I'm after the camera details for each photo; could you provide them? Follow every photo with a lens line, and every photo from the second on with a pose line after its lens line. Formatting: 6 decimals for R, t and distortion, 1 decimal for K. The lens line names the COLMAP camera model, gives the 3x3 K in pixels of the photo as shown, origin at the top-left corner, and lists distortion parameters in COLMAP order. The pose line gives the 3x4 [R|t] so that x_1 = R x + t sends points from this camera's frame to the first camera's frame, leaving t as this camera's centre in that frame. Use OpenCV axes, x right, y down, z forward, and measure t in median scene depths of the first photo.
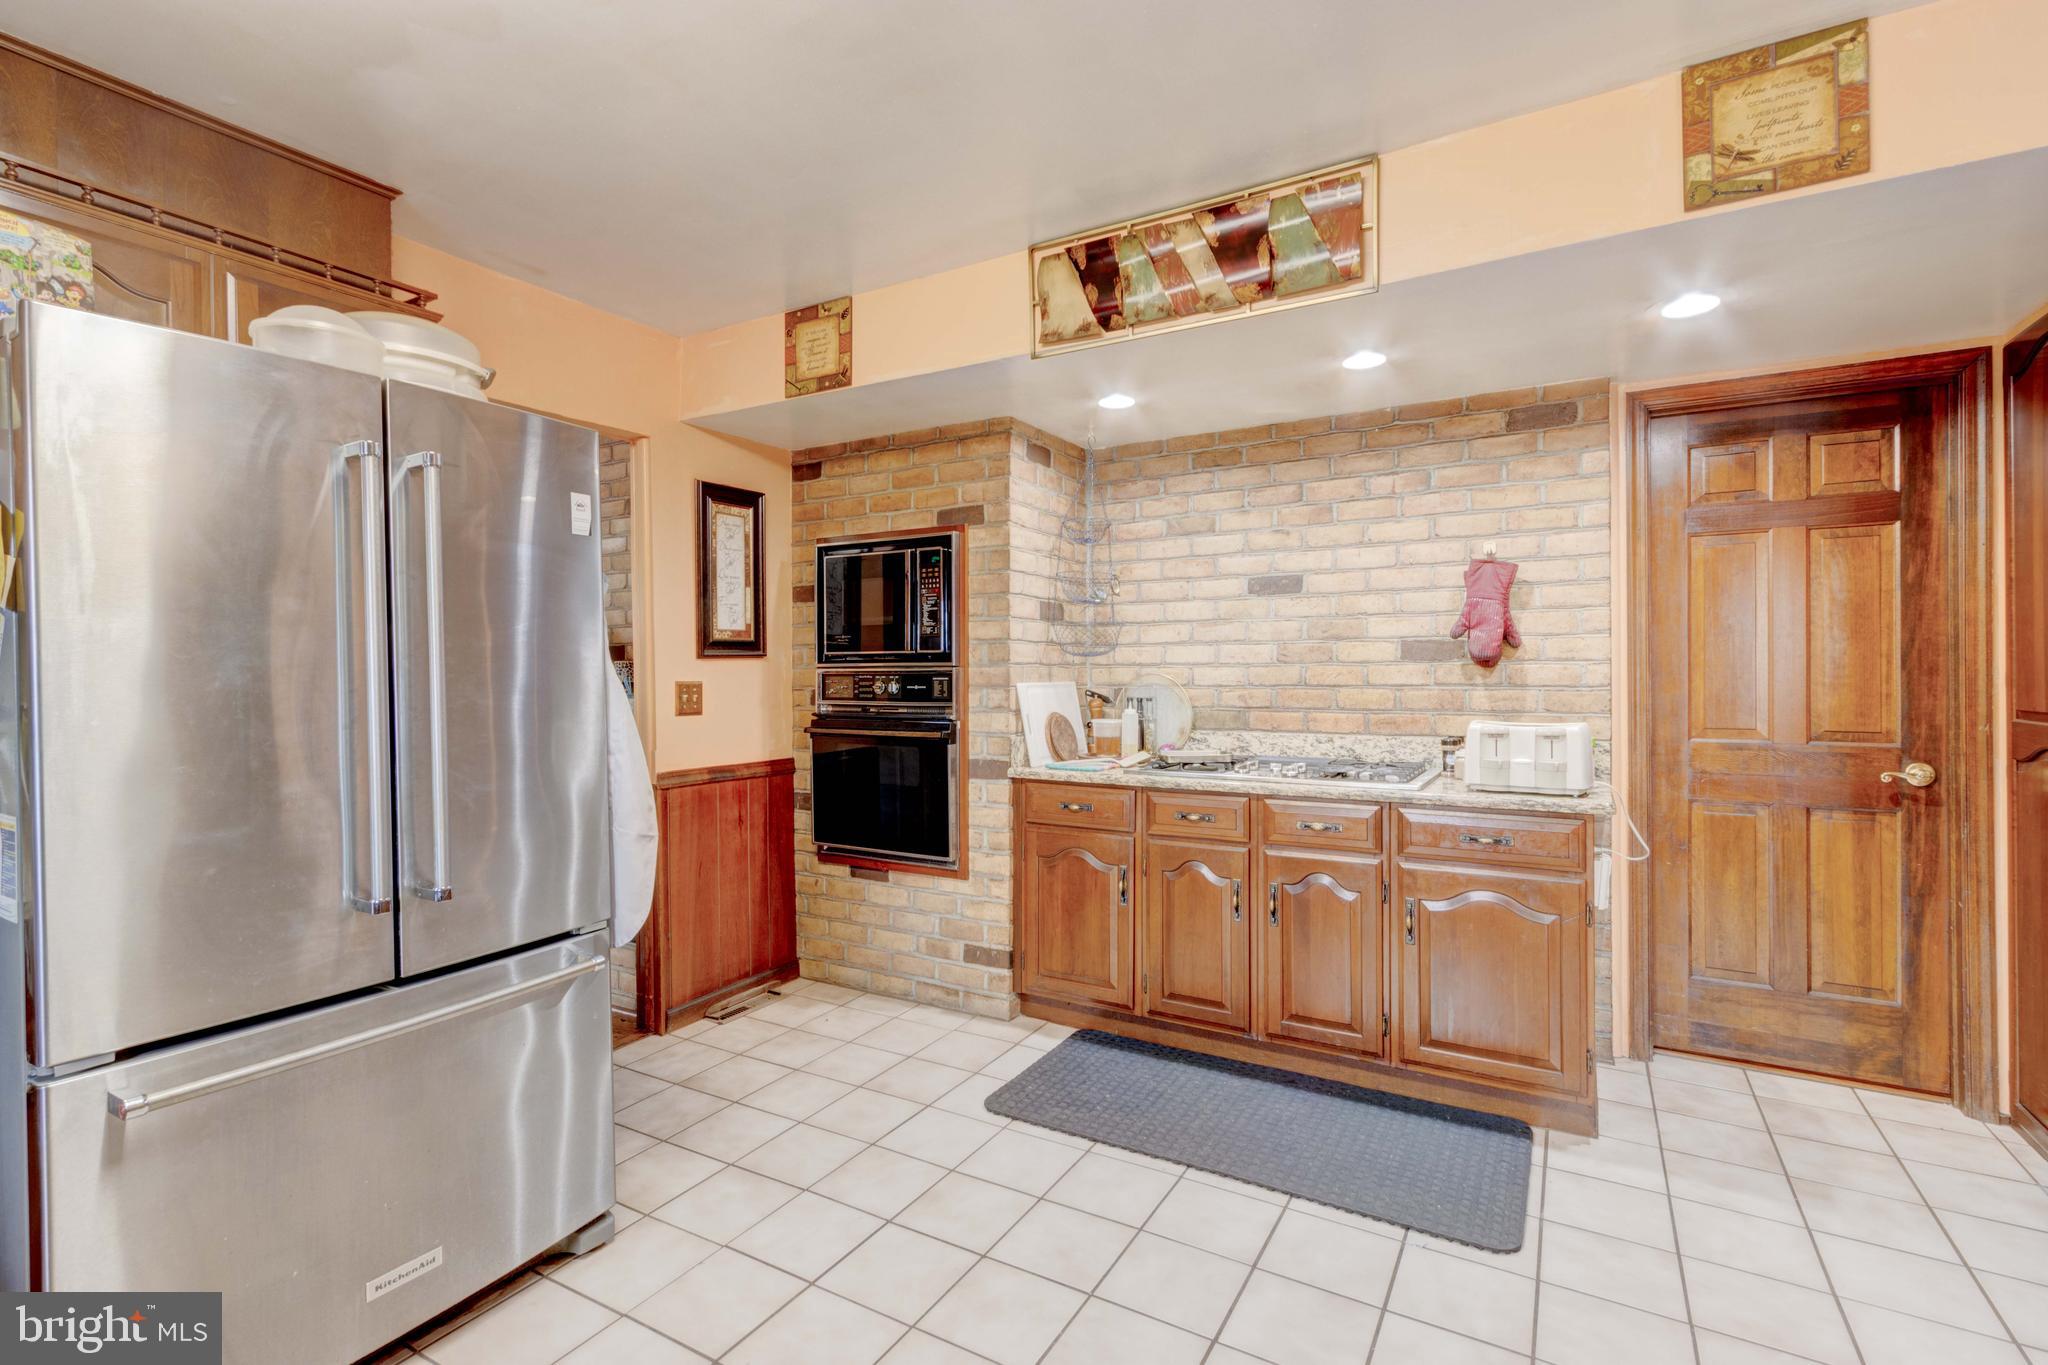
lens RADIAL K [[933.3, 0, 1001.6], [0, 933.3, 678.8], [0, 0, 1]] dist [0.002026, -0.000014]
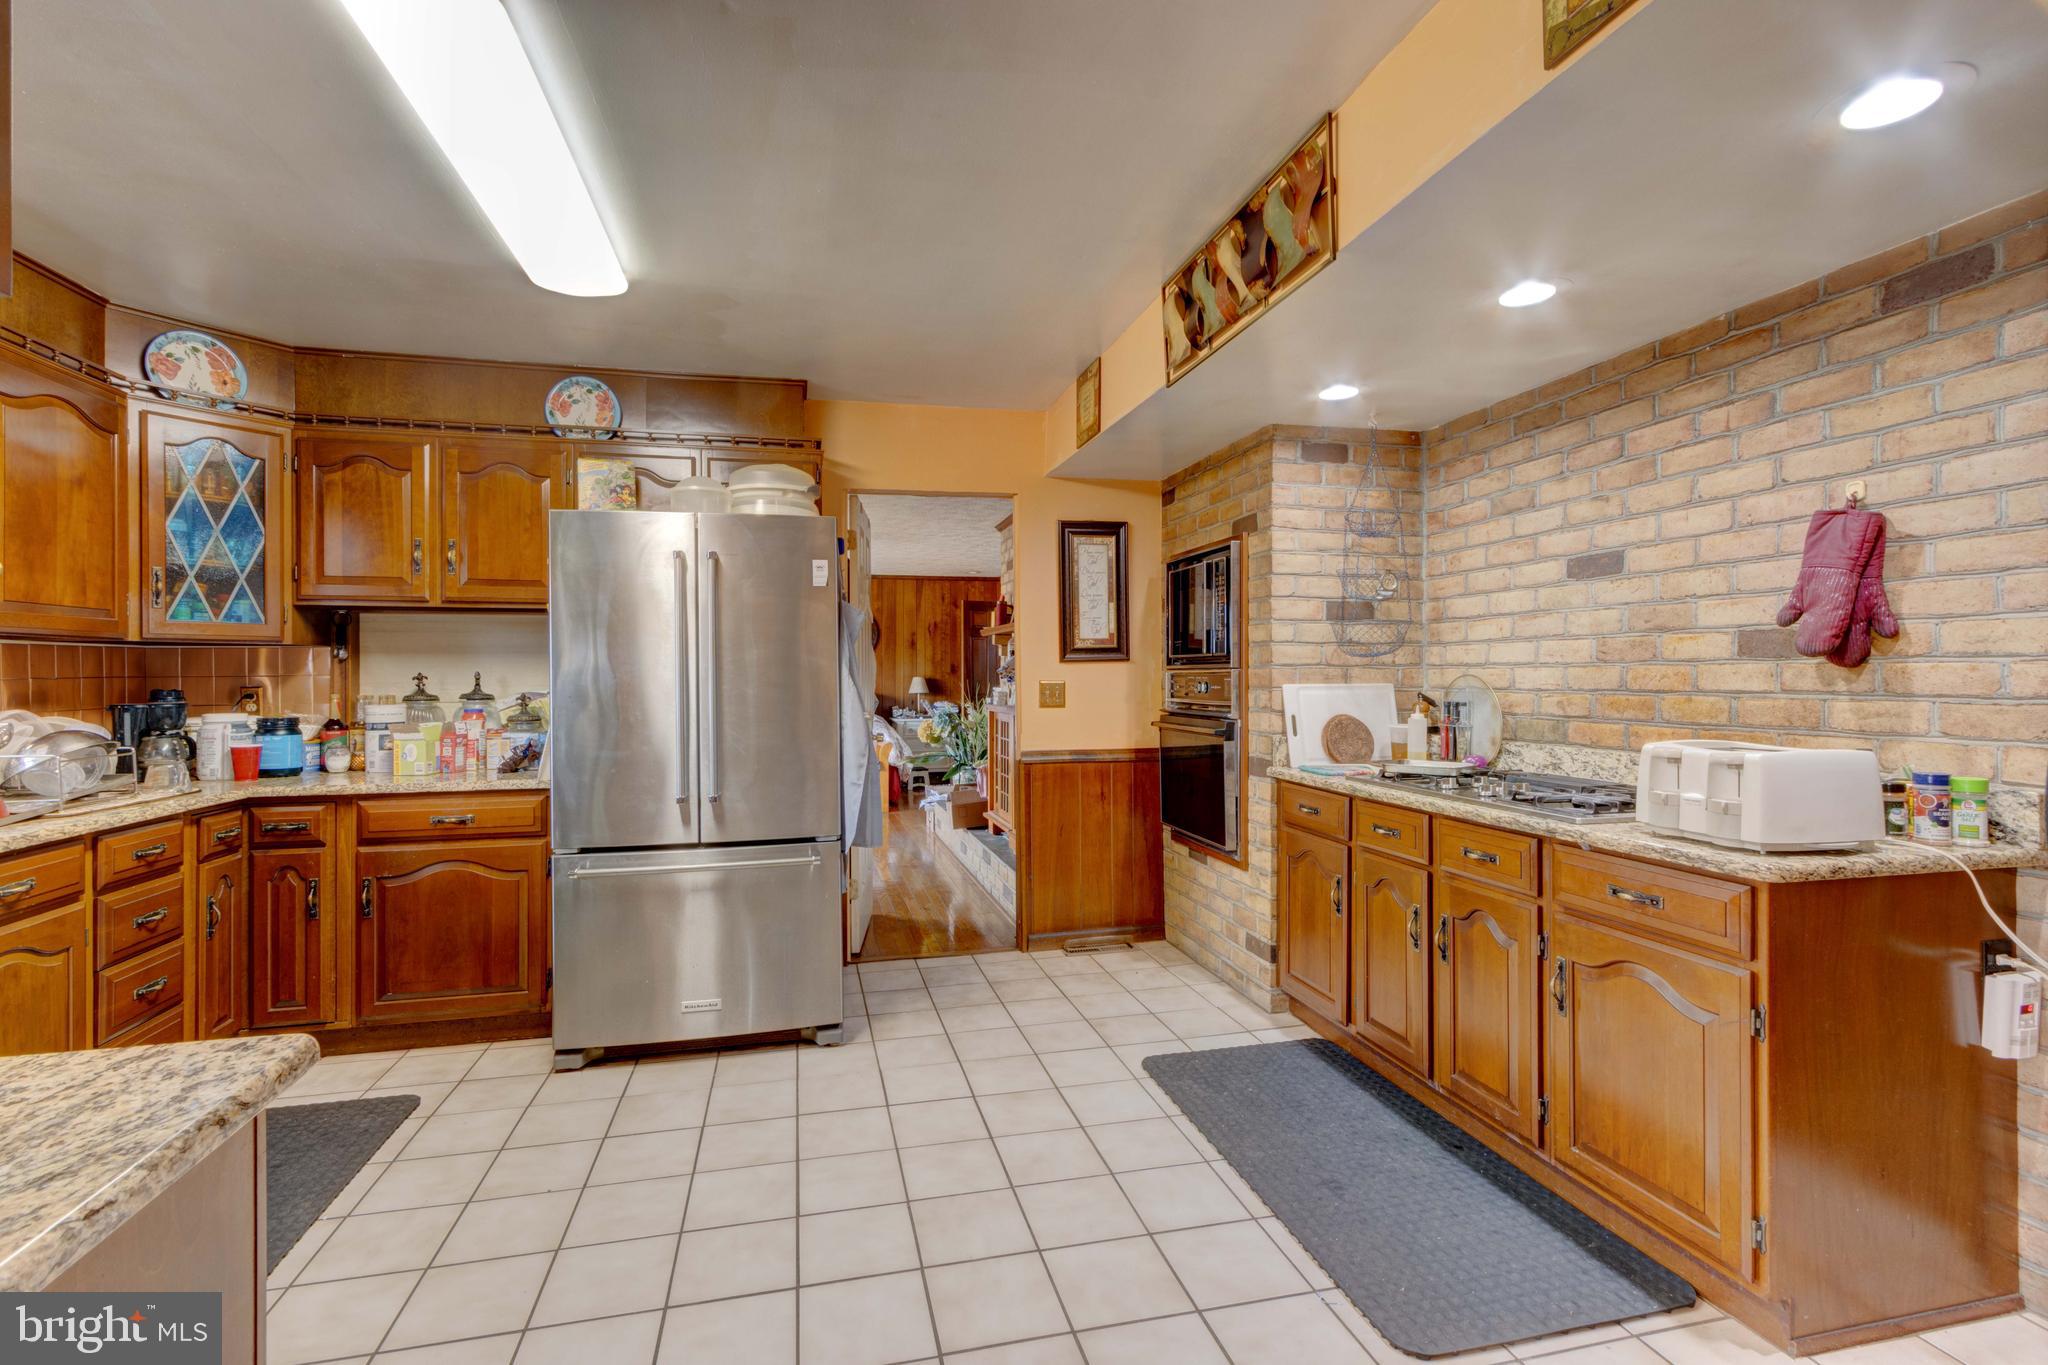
lens RADIAL K [[923.1, 0, 1024.0], [0, 923.1, 682.5], [0, 0, 1]] dist [0.001262, -0.005386]
pose [[0.702287, 0.007635, -0.711853, 0.532703], [-0.004484, 0.999970, 0.006301, -0.002470], [0.711880, -0.001234, 0.702300, 0.093952]]
